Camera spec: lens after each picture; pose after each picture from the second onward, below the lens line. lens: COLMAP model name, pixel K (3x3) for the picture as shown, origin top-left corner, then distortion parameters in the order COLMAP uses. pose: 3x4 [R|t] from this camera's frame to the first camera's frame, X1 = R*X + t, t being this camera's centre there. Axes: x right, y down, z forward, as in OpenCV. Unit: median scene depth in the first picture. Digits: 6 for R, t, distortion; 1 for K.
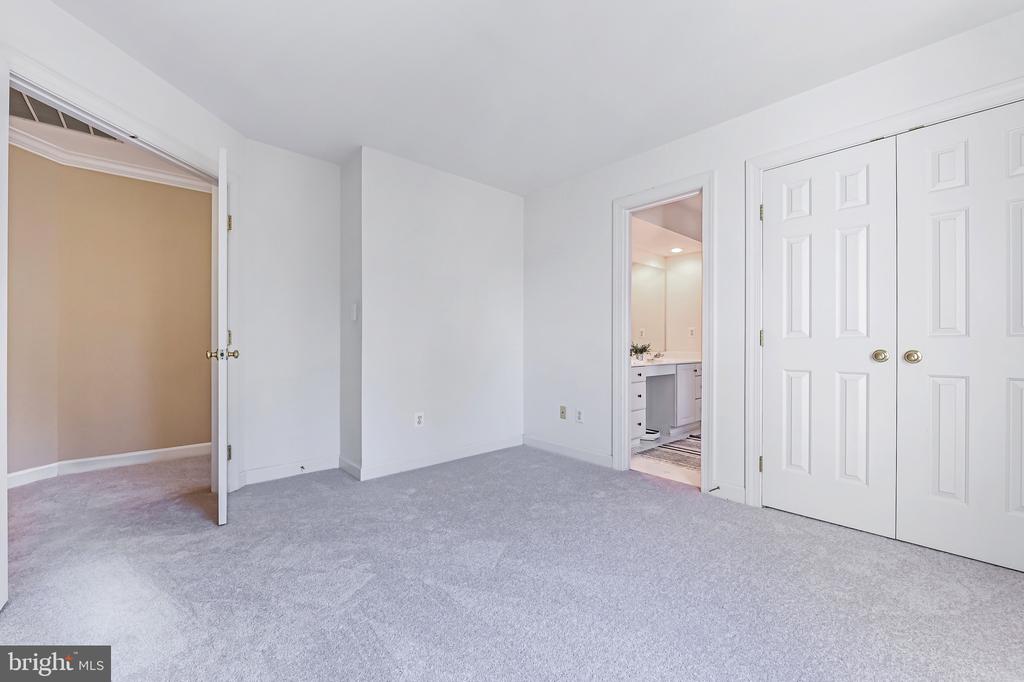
lens RADIAL K [[410.0, 0, 514.0], [0, 410.0, 346.3], [0, 0, 1]] dist [-0.010045, 0.000159]
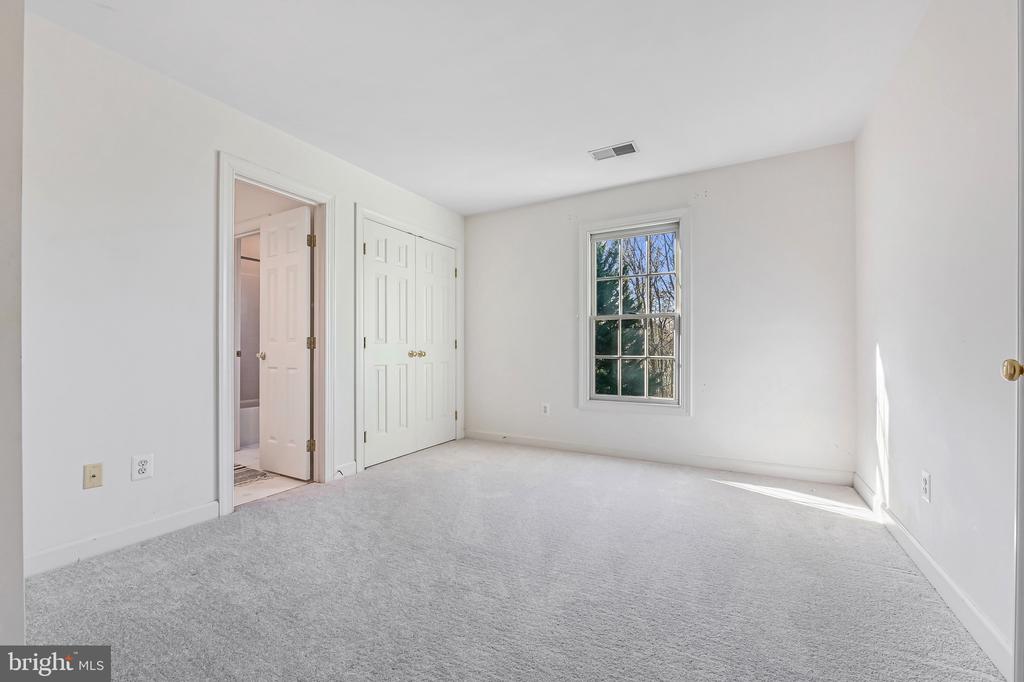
lens RADIAL K [[410.0, 0, 515.0], [0, 410.0, 342.4], [0, 0, 1]] dist [-0.010045, 0.000159]
pose [[-0.307661, 0.001746, 0.951494, -0.803793], [-0.005116, 0.999981, -0.003489, -0.019885], [-0.951482, -0.005941, -0.307647, 0.935206]]
